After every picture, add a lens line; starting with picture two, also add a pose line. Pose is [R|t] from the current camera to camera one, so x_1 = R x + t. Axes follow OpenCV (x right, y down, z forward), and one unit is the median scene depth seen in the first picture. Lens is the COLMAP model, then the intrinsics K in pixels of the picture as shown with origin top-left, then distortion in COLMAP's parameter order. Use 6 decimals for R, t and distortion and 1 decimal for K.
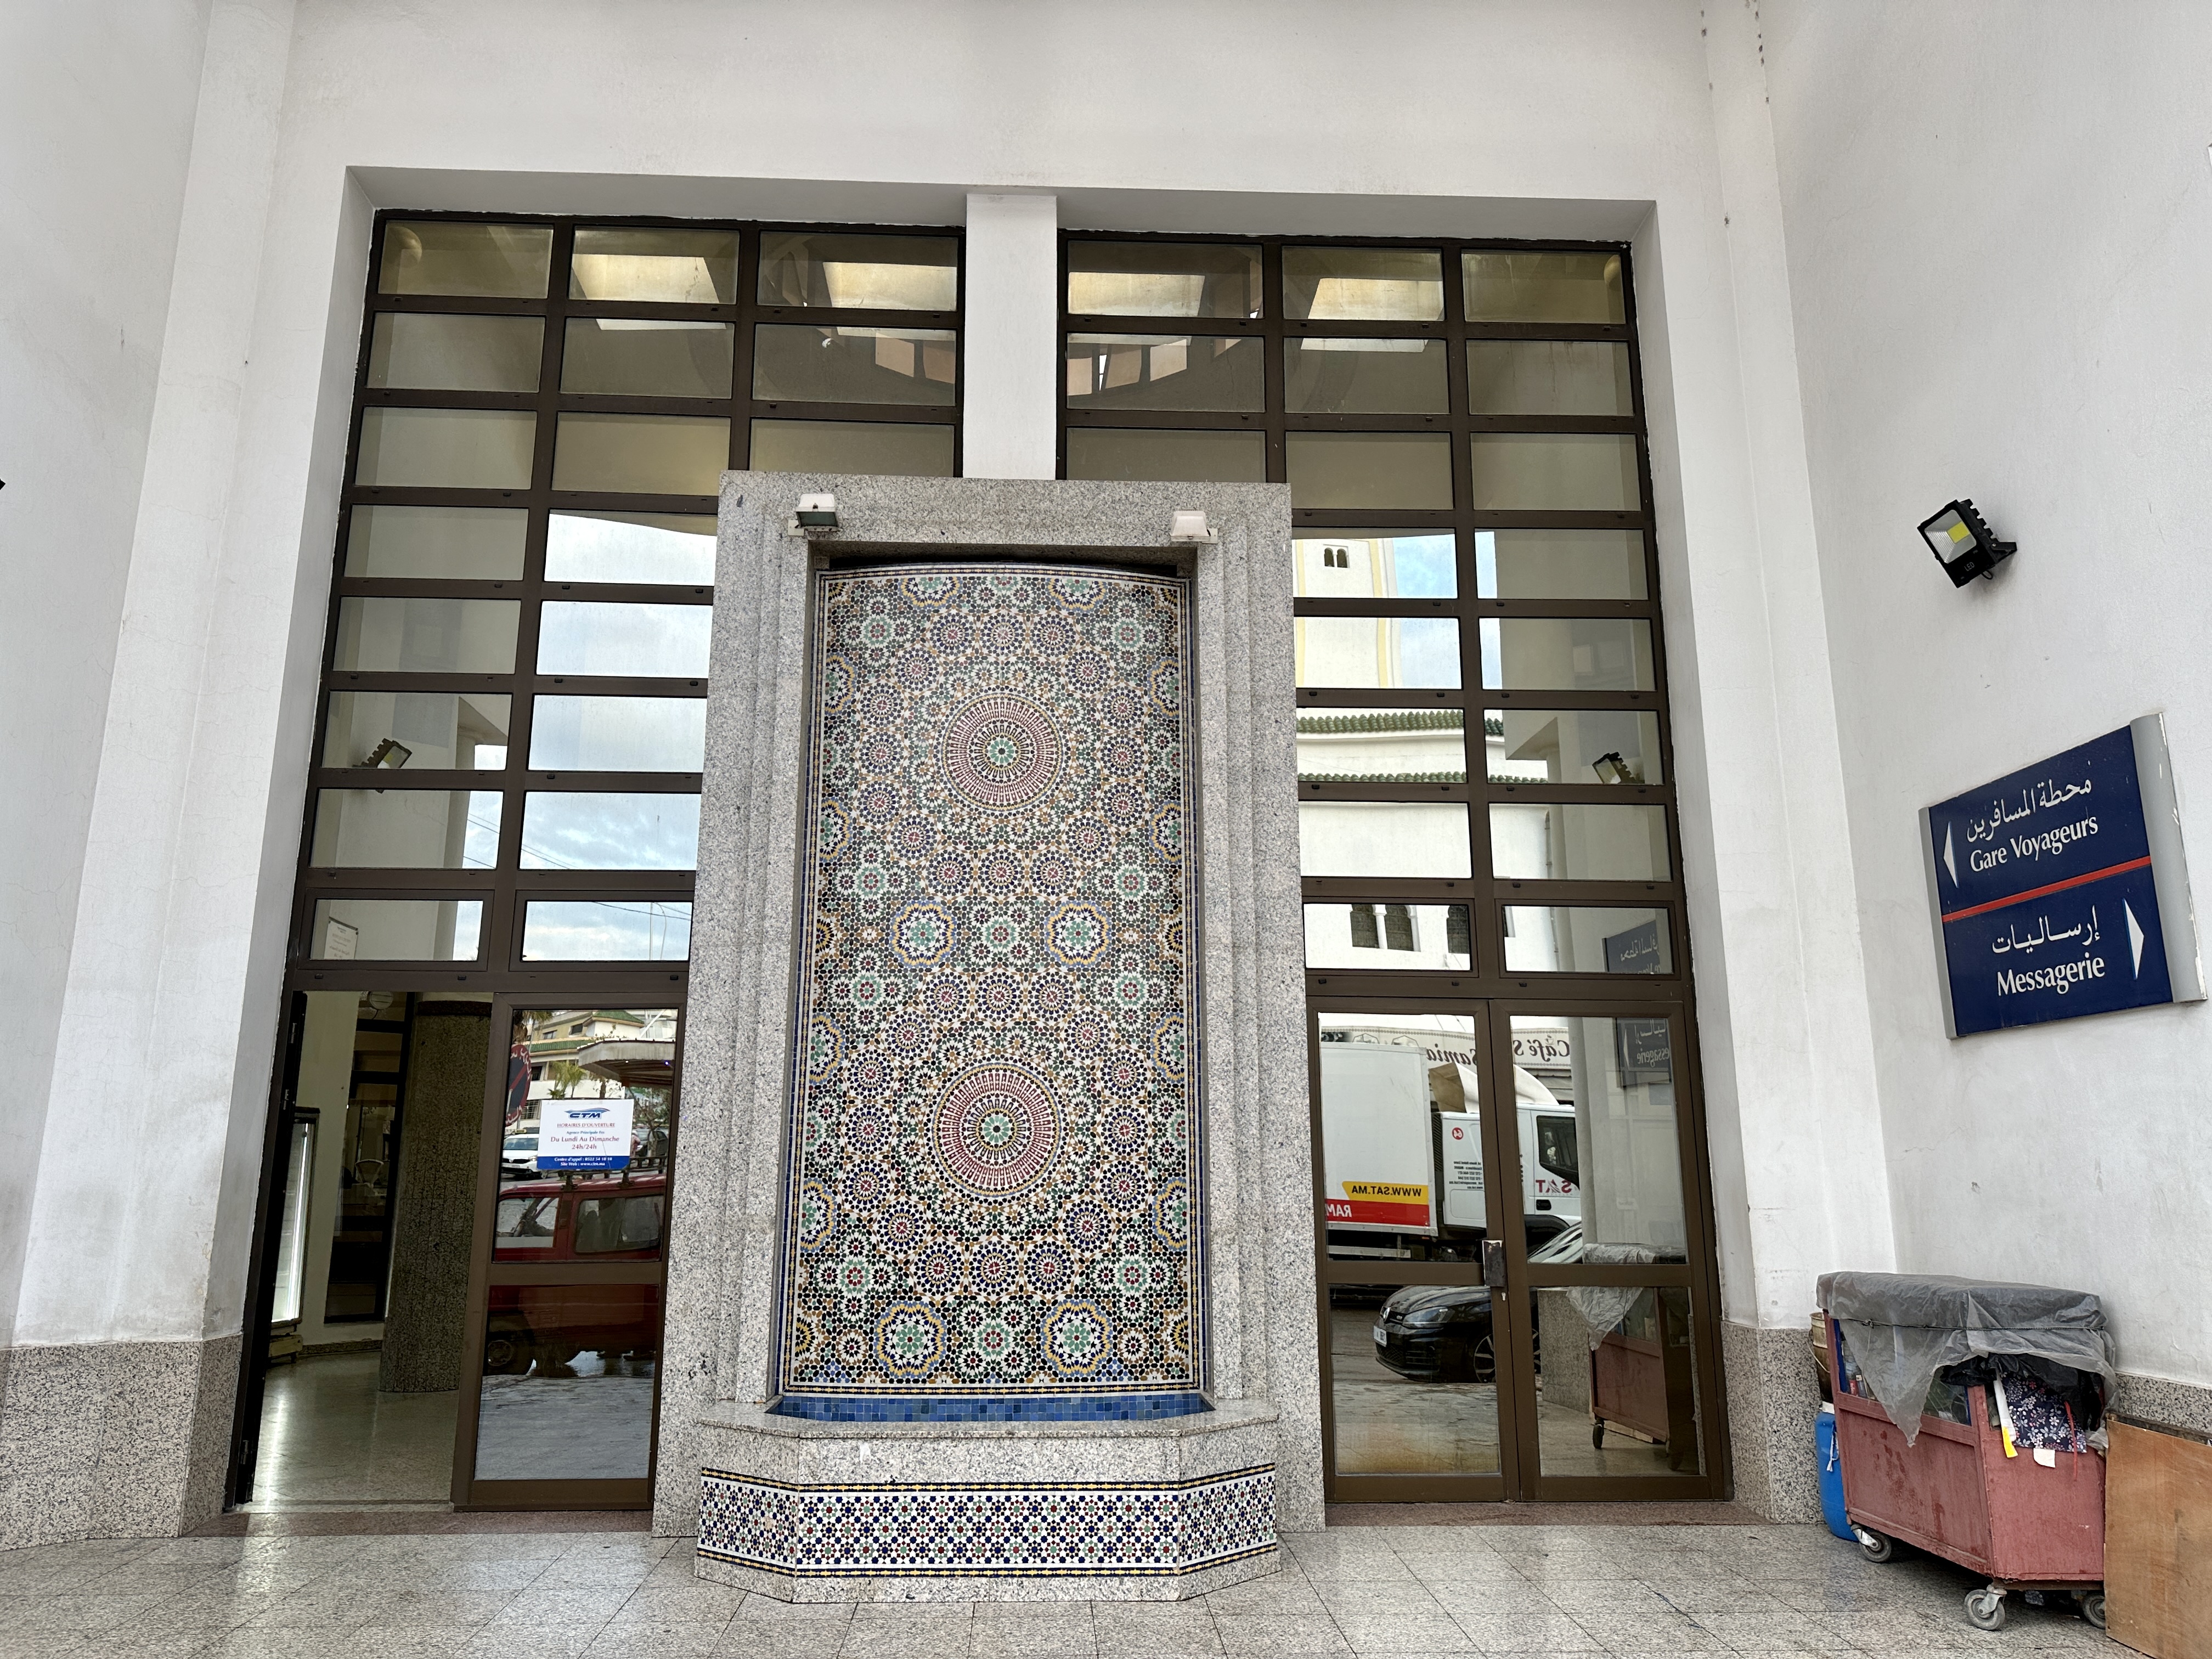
lens RADIAL K [[1547.1, 0, 1106.0], [0, 1547.1, 829.5], [0, 0, 1]] dist [0.102429, -0.089735]
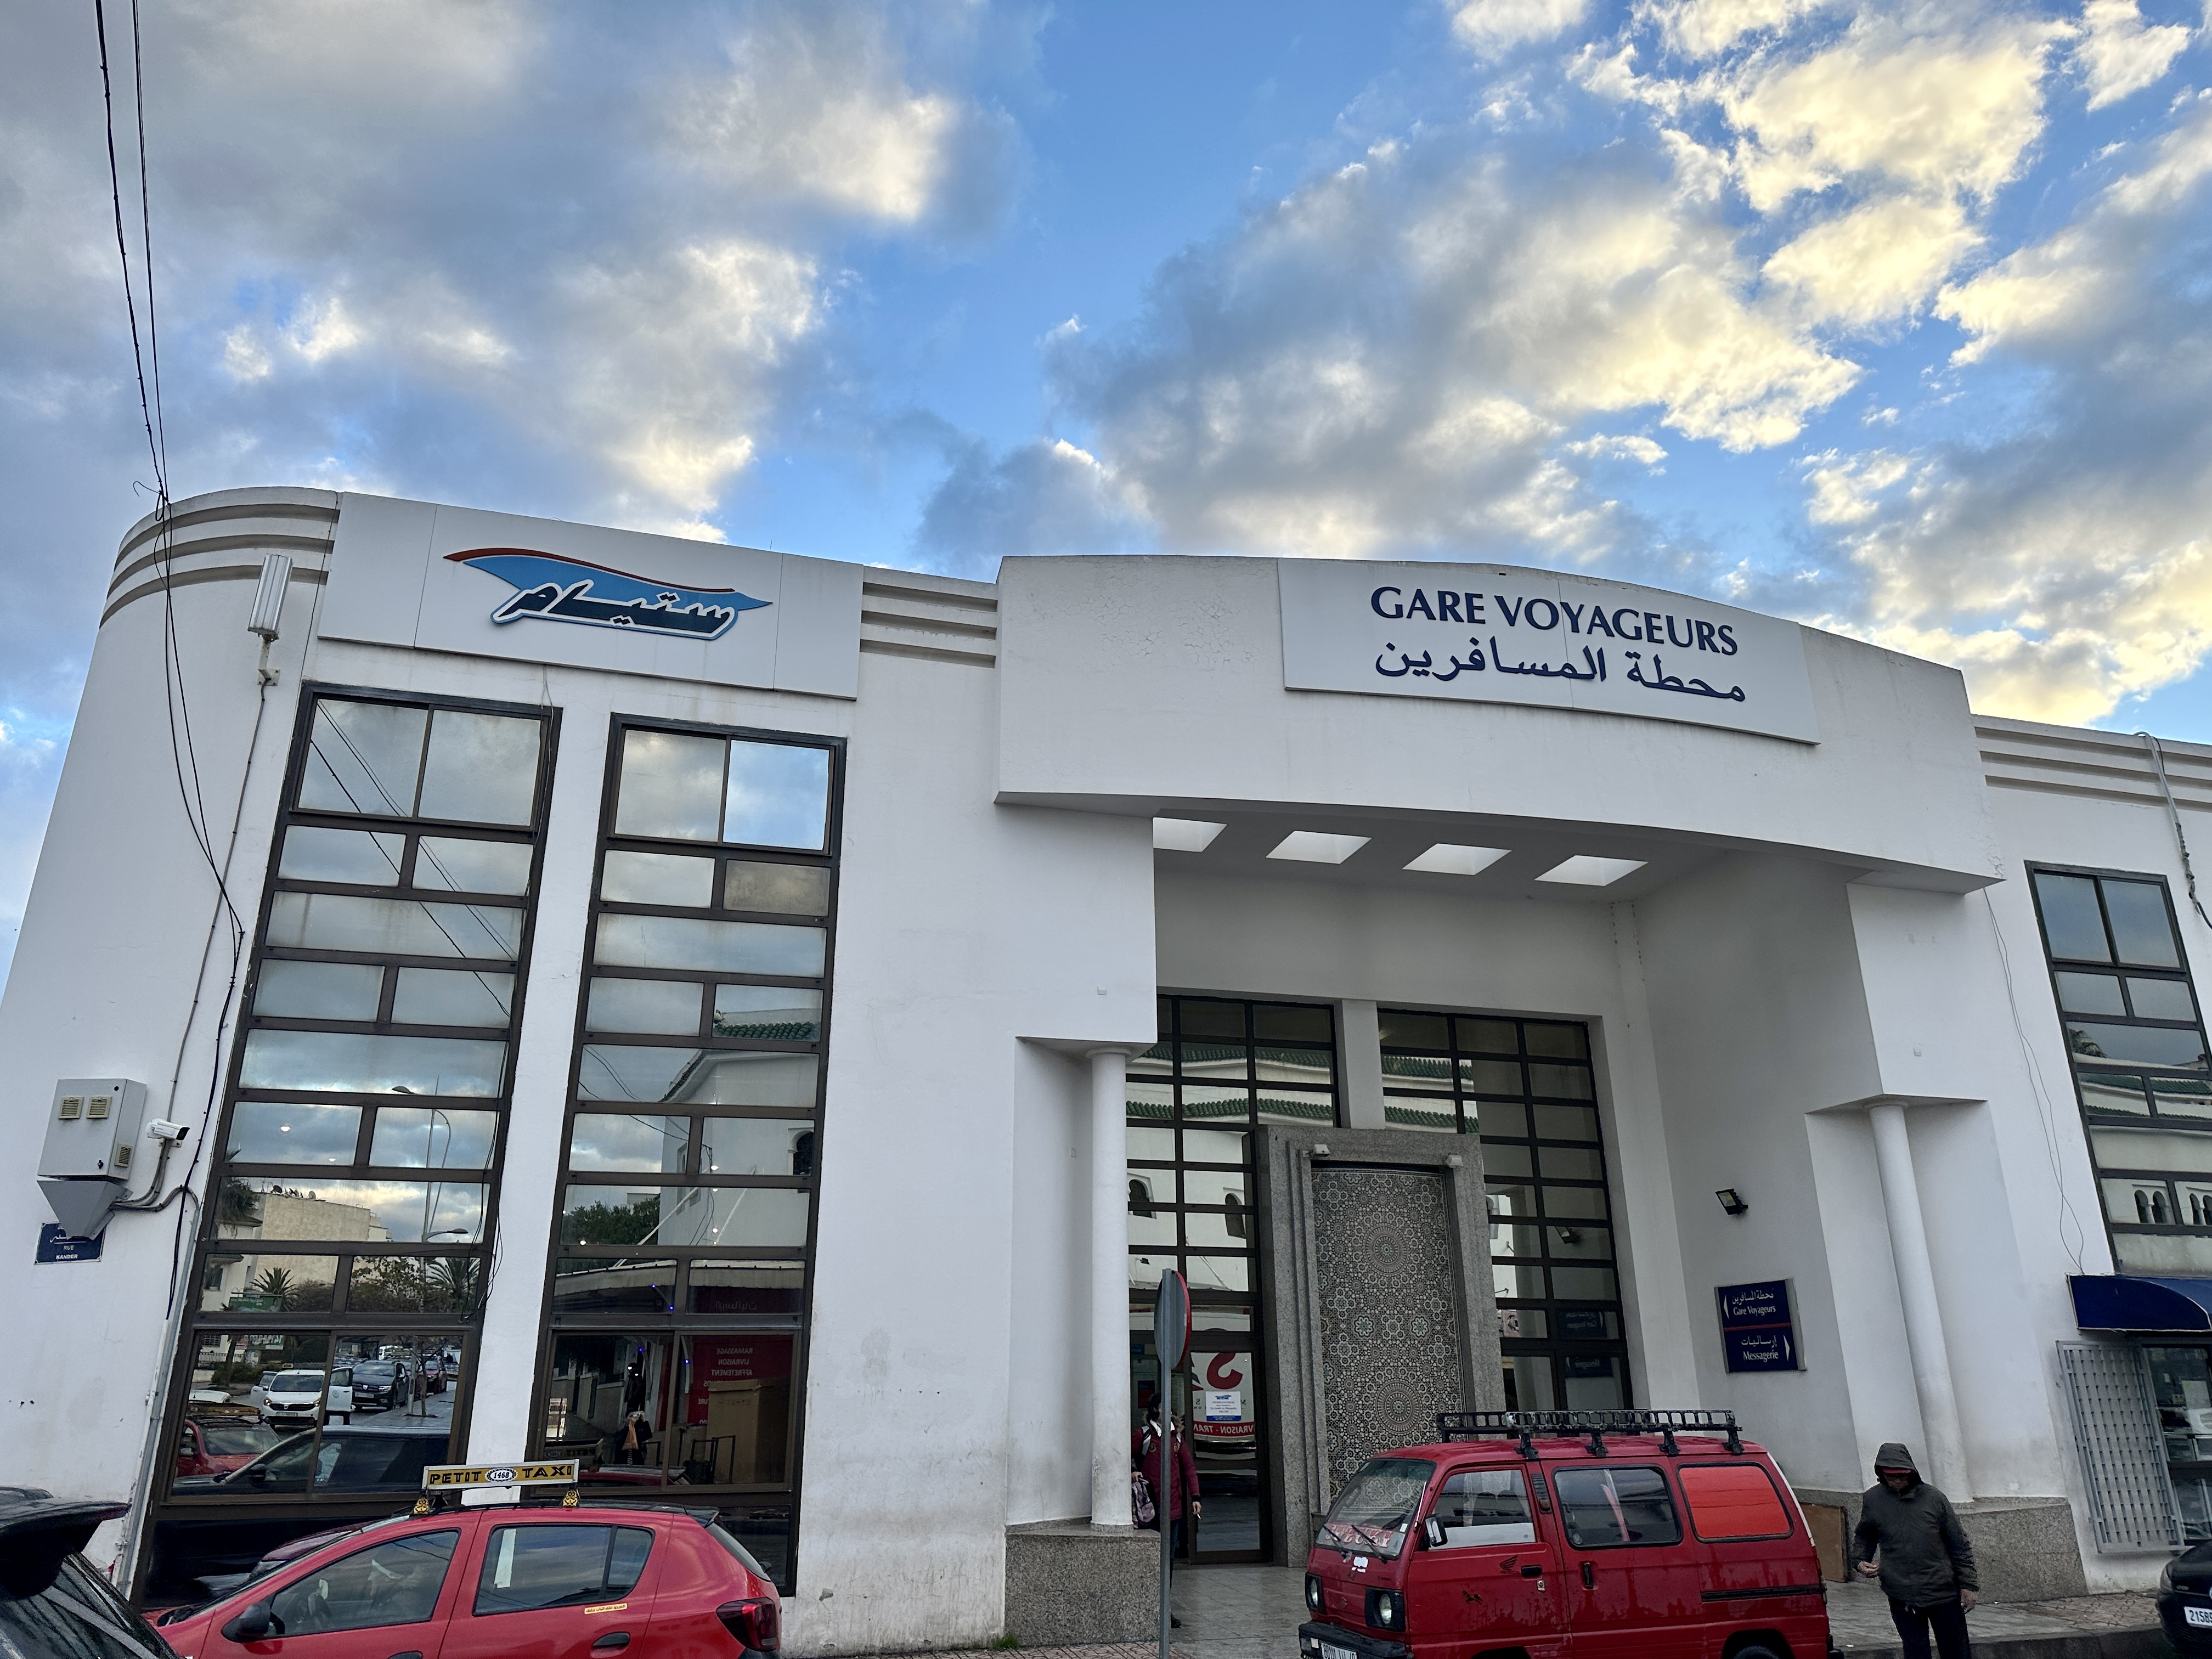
lens RADIAL K [[1640.3, 0, 1106.0], [0, 1640.3, 829.5], [0, 0, 1]] dist [0.086228, -0.097936]
pose [[0.971990, 0.069810, 0.224413, -1.207252], [-0.043799, 0.991943, -0.118870, -0.404153], [-0.230904, 0.105711, 0.967217, -1.630227]]
